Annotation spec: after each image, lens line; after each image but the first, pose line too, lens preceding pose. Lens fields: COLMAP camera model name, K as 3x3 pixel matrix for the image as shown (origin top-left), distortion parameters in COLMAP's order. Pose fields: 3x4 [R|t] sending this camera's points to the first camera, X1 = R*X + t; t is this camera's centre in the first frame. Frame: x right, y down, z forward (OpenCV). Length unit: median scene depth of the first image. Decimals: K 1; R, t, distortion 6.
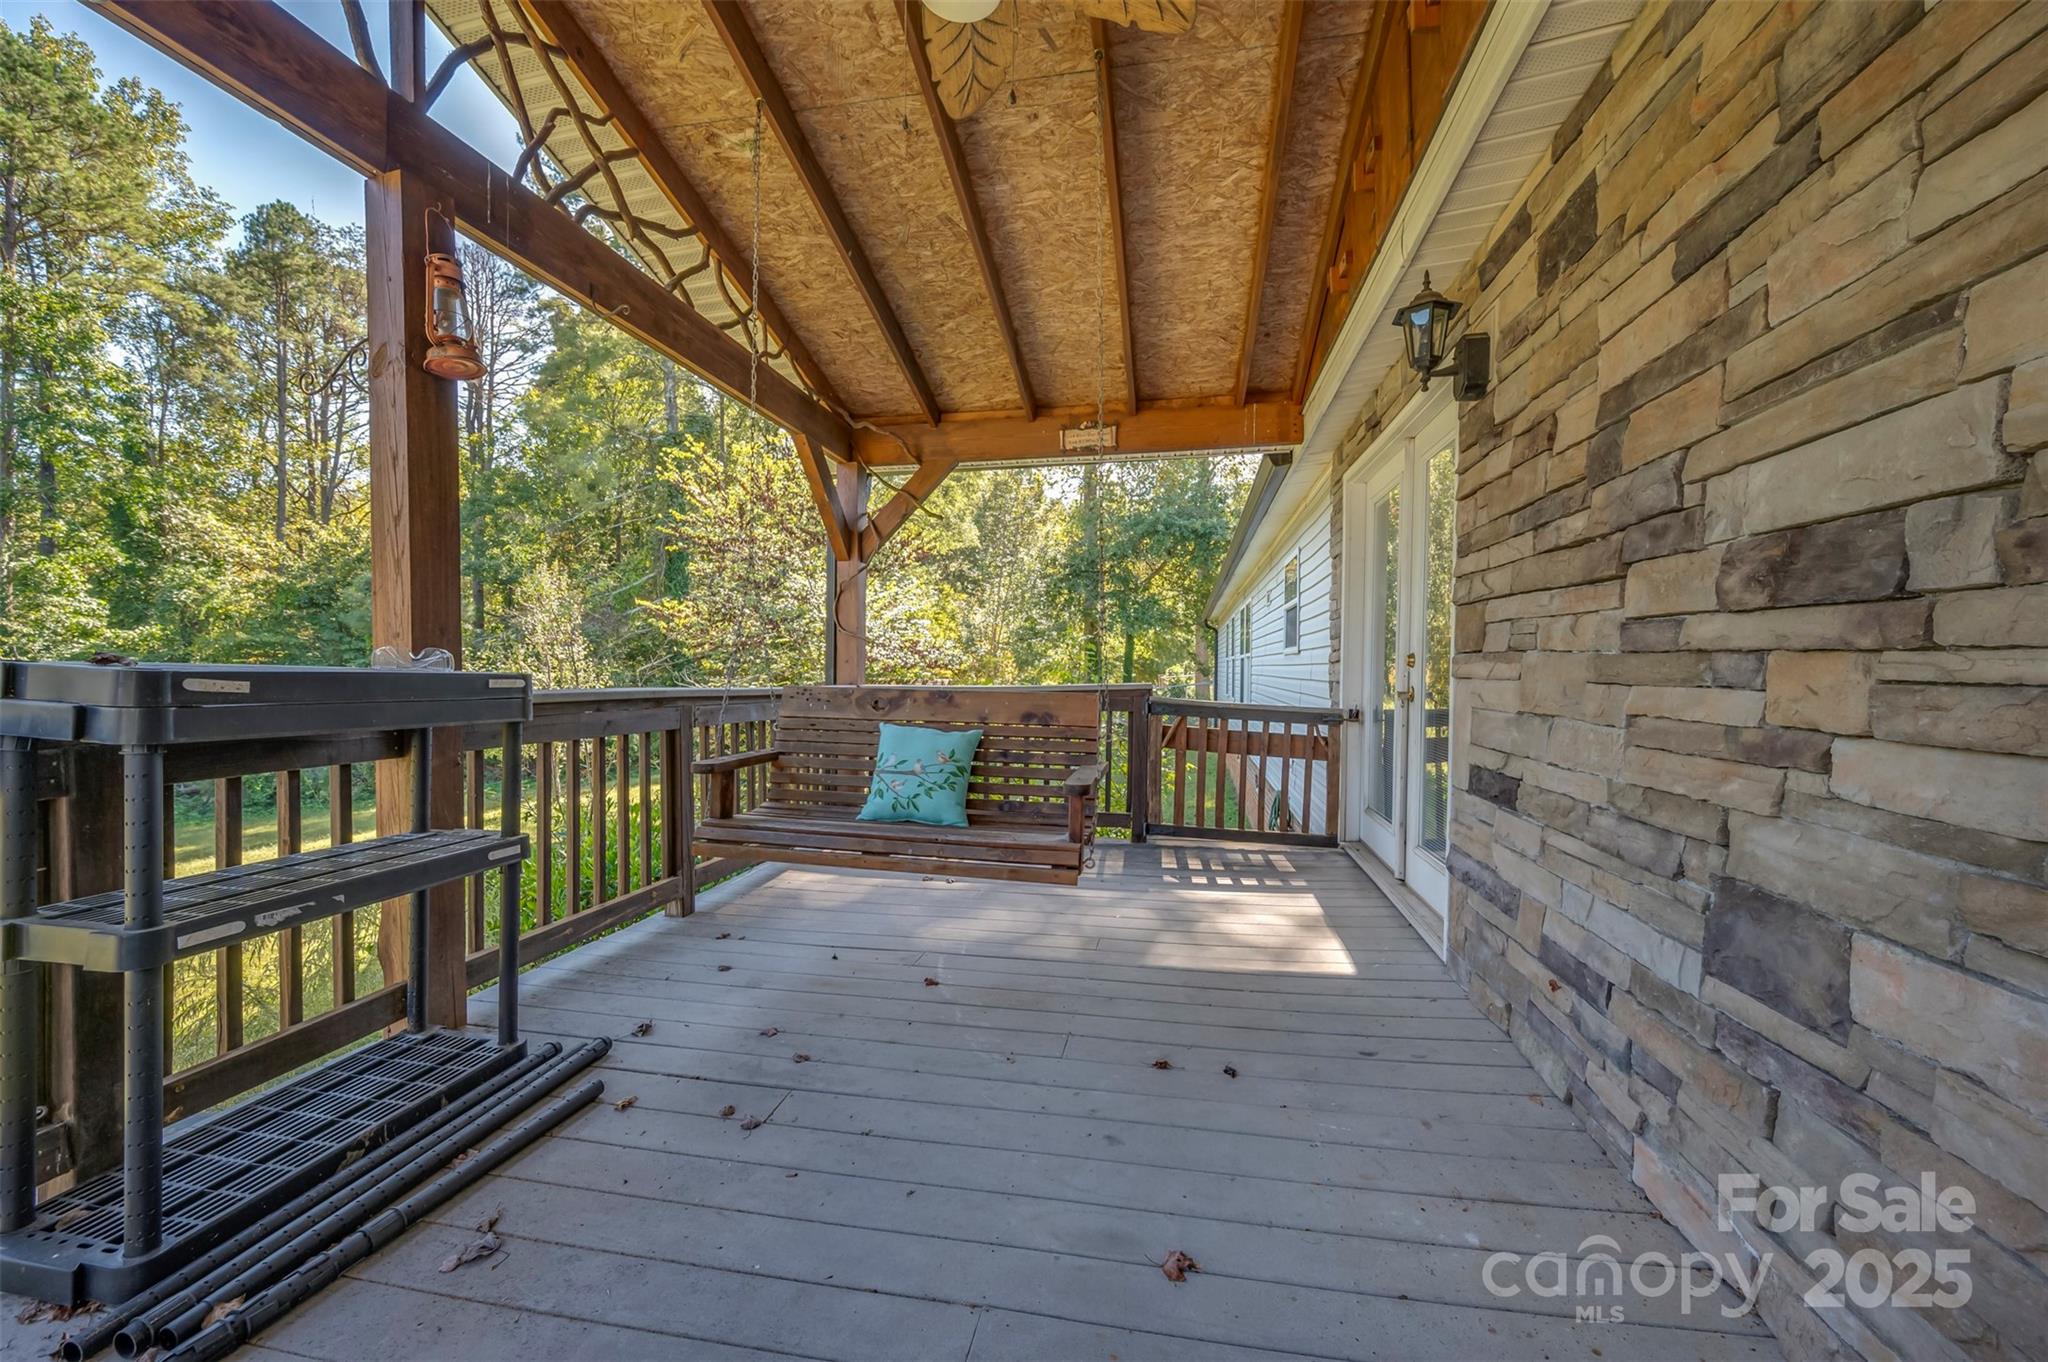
lens RADIAL K [[800.4, 0, 1032.6], [0, 800.4, 683.2], [0, 0, 1]] dist [0.002620, 0.000270]
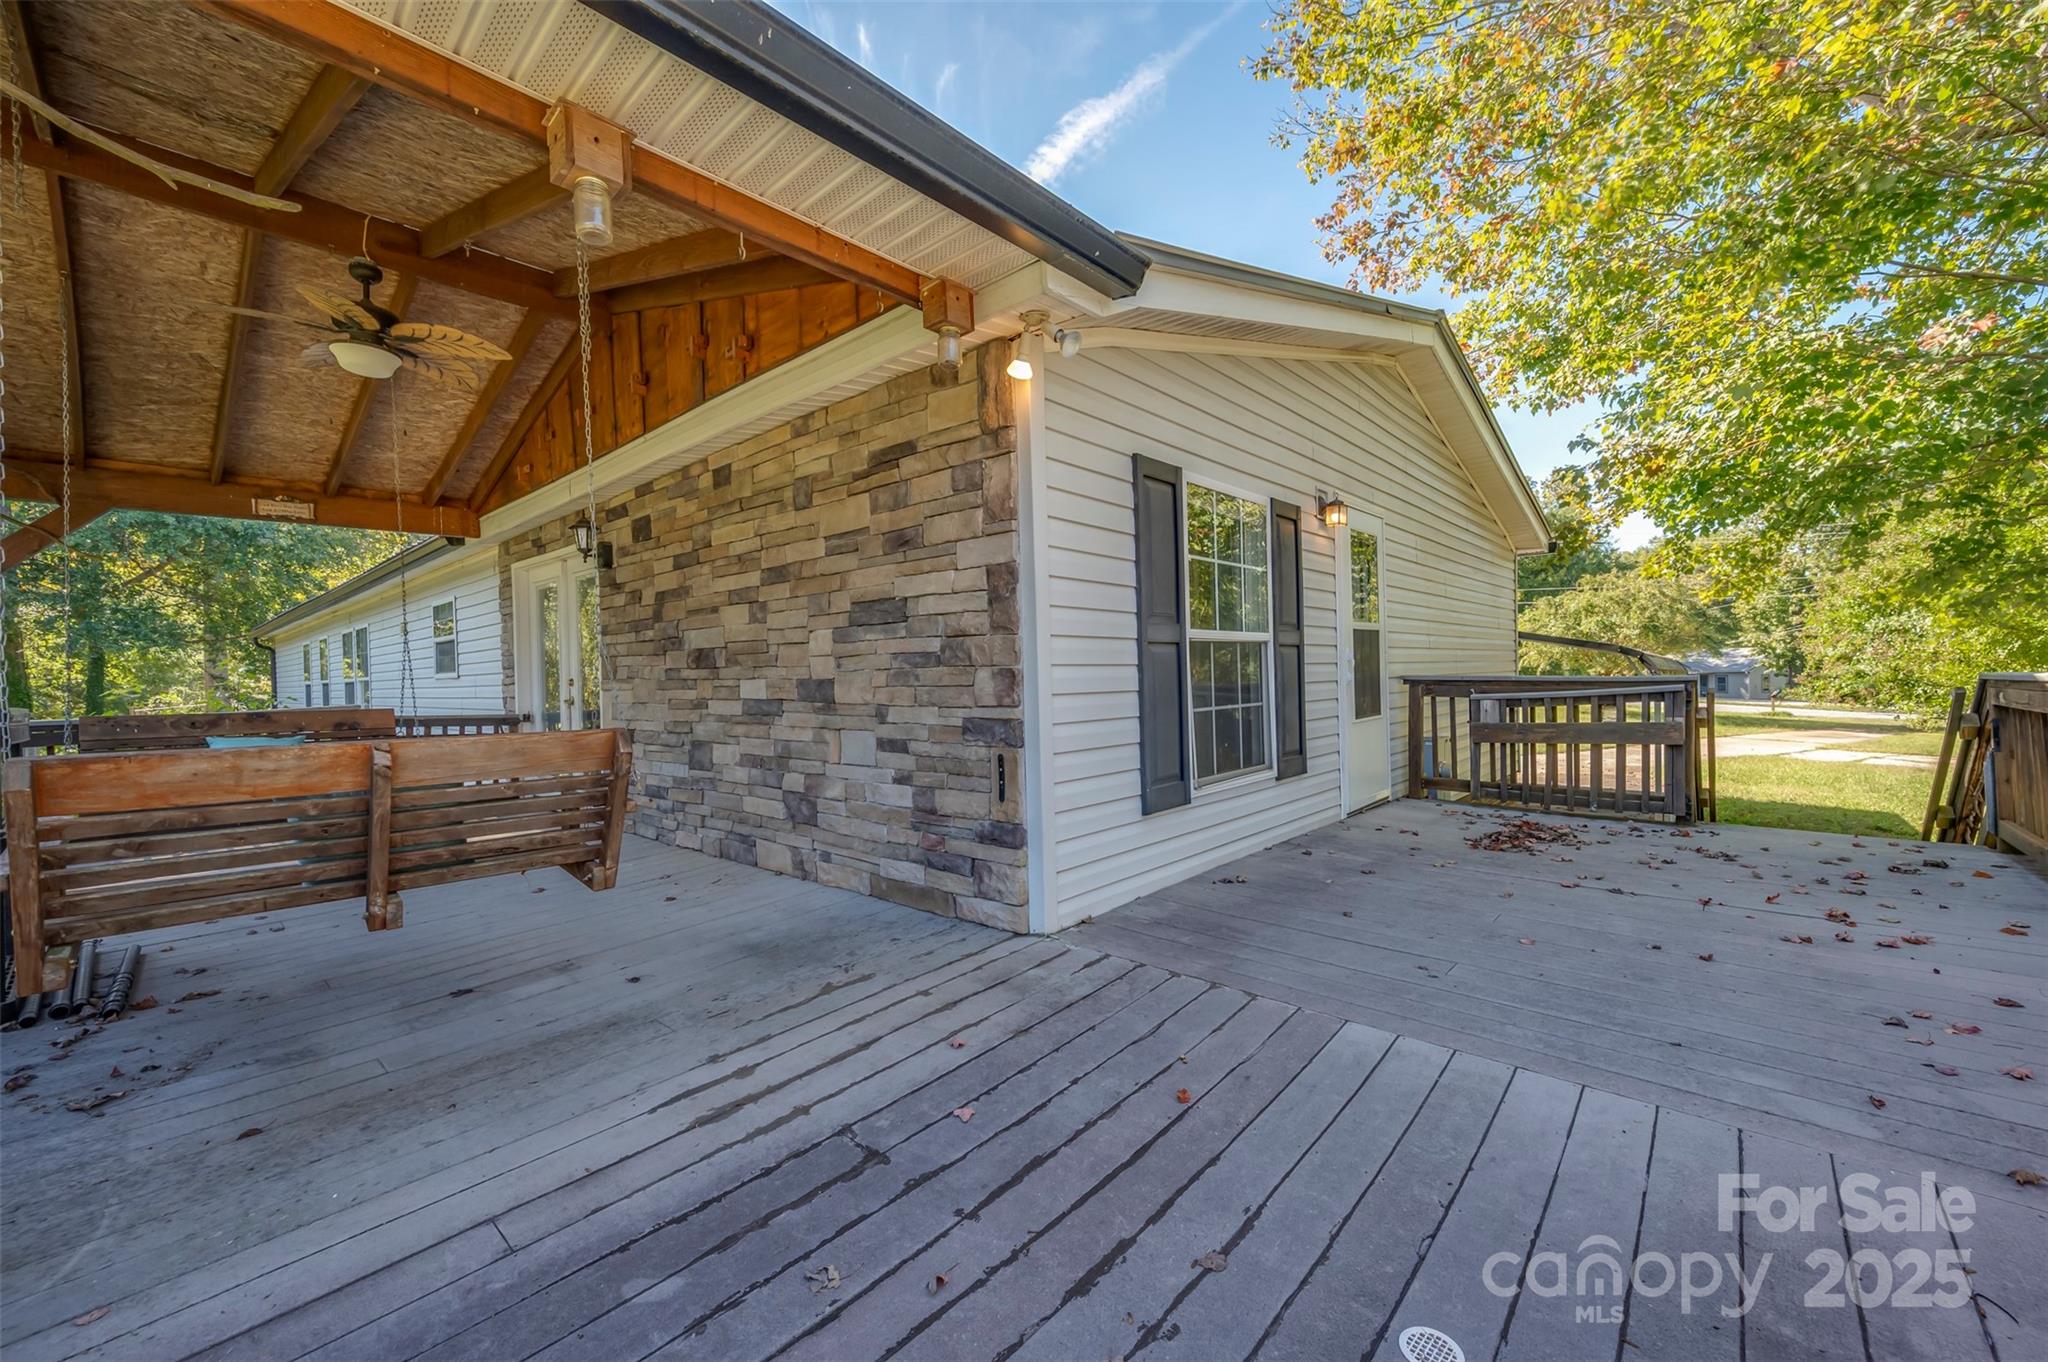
lens RADIAL K [[805.3, 0, 1021.9], [0, 805.3, 685.4], [0, 0, 1]] dist [-0.000344, -0.000011]
pose [[0.519873, -0.030831, 0.853687, -0.405252], [0.045798, 0.998917, 0.008187, 0.007399], [-0.853015, 0.034841, 0.520723, -0.602818]]
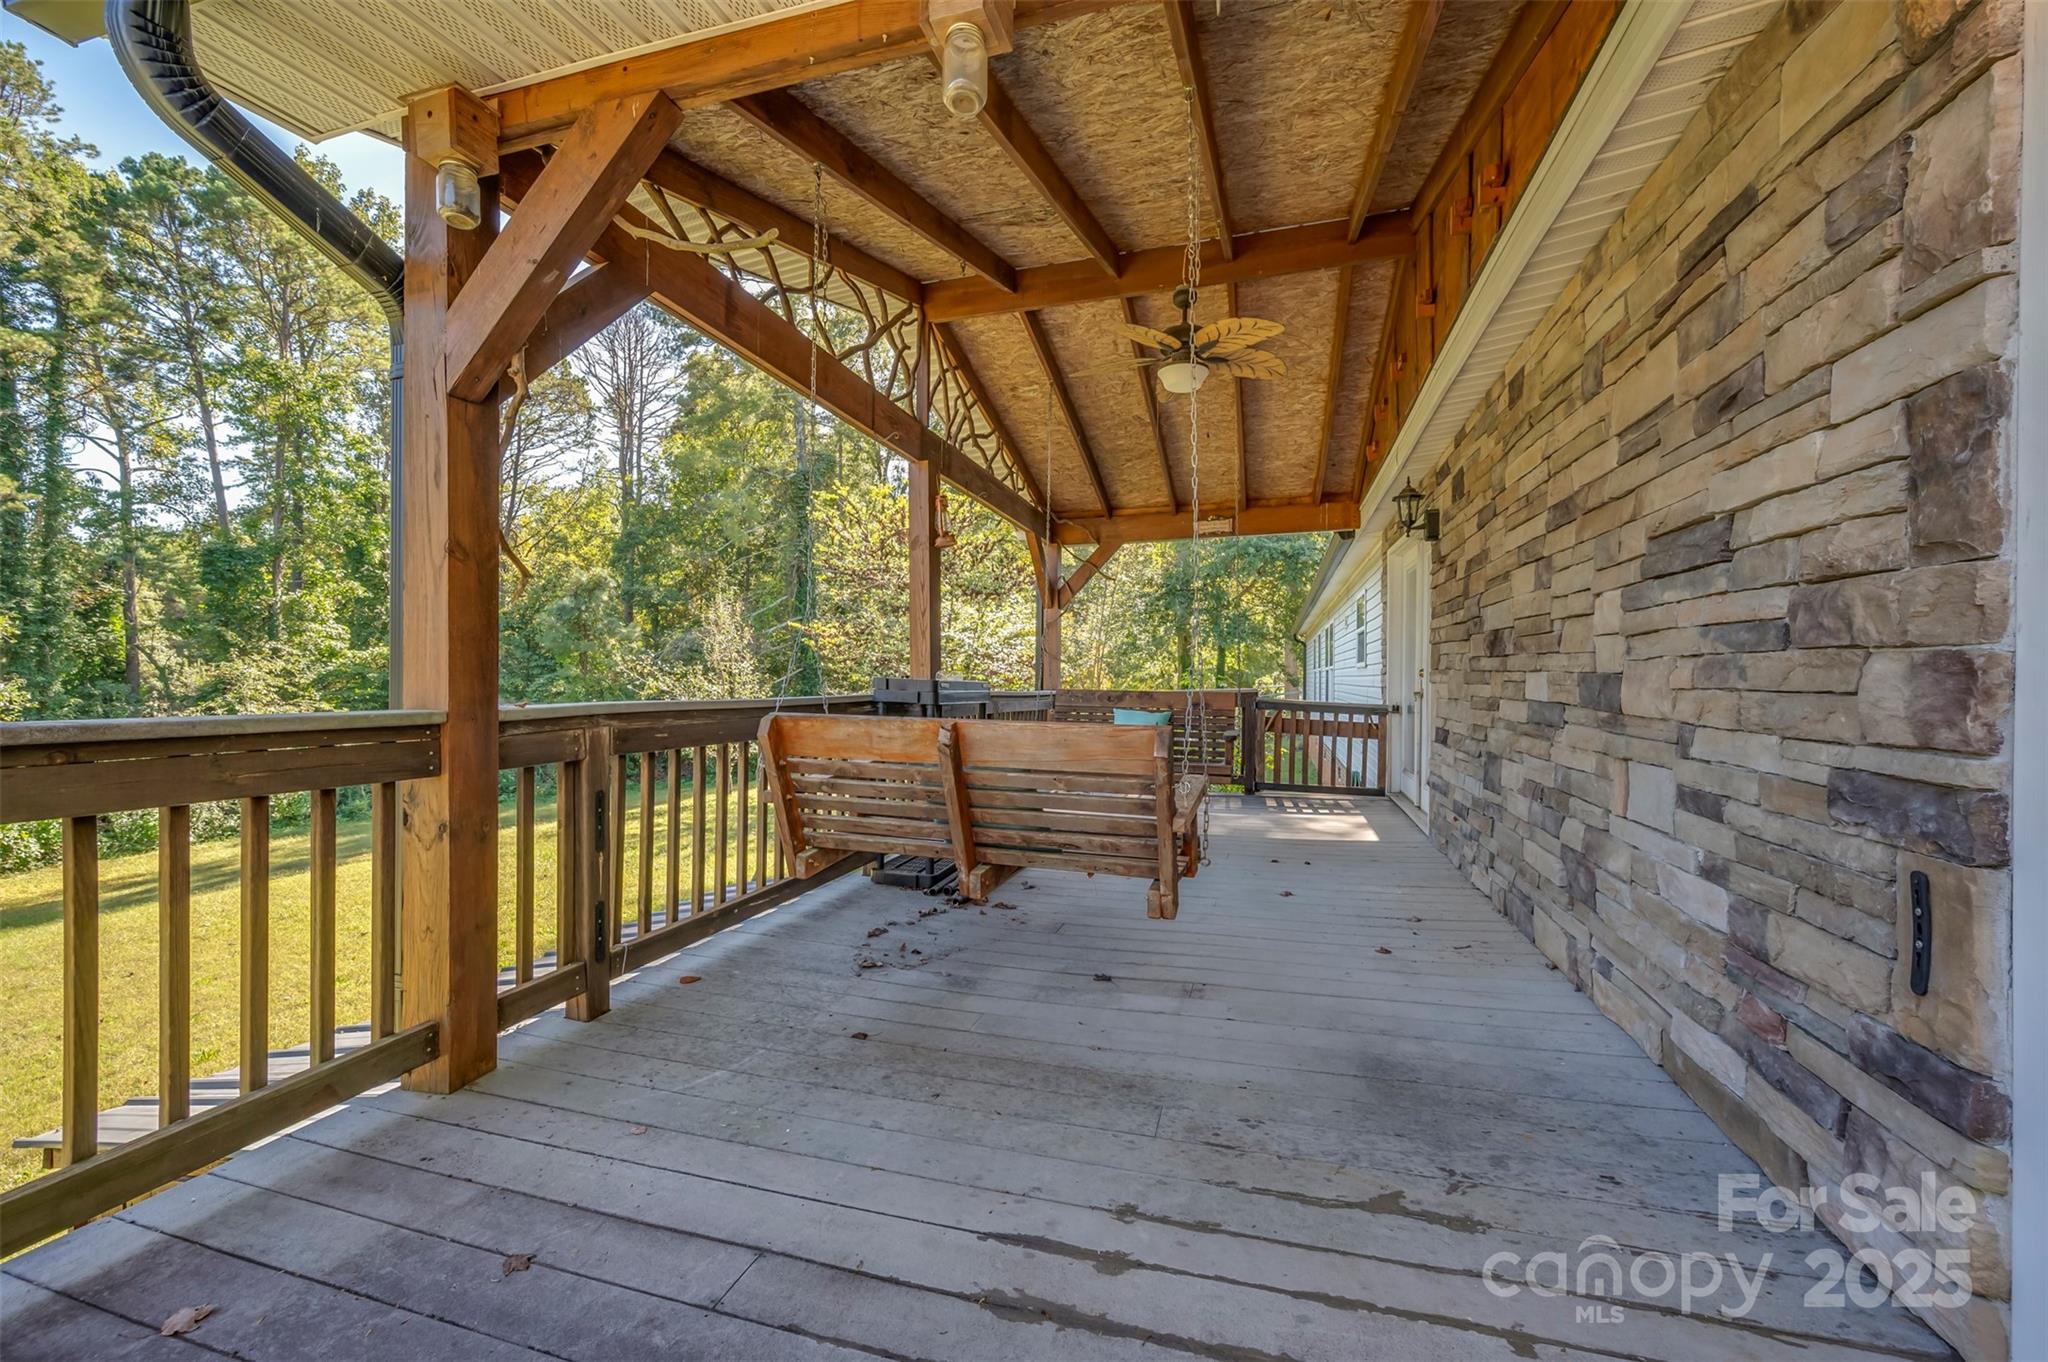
lens RADIAL K [[800.4, 0, 1032.6], [0, 800.4, 683.2], [0, 0, 1]] dist [0.002620, 0.000270]
pose [[0.994607, -0.003691, -0.103645, -0.113793], [0.002173, 0.999889, -0.014761, 0.011096], [0.103688, 0.014456, 0.994505, -0.529203]]
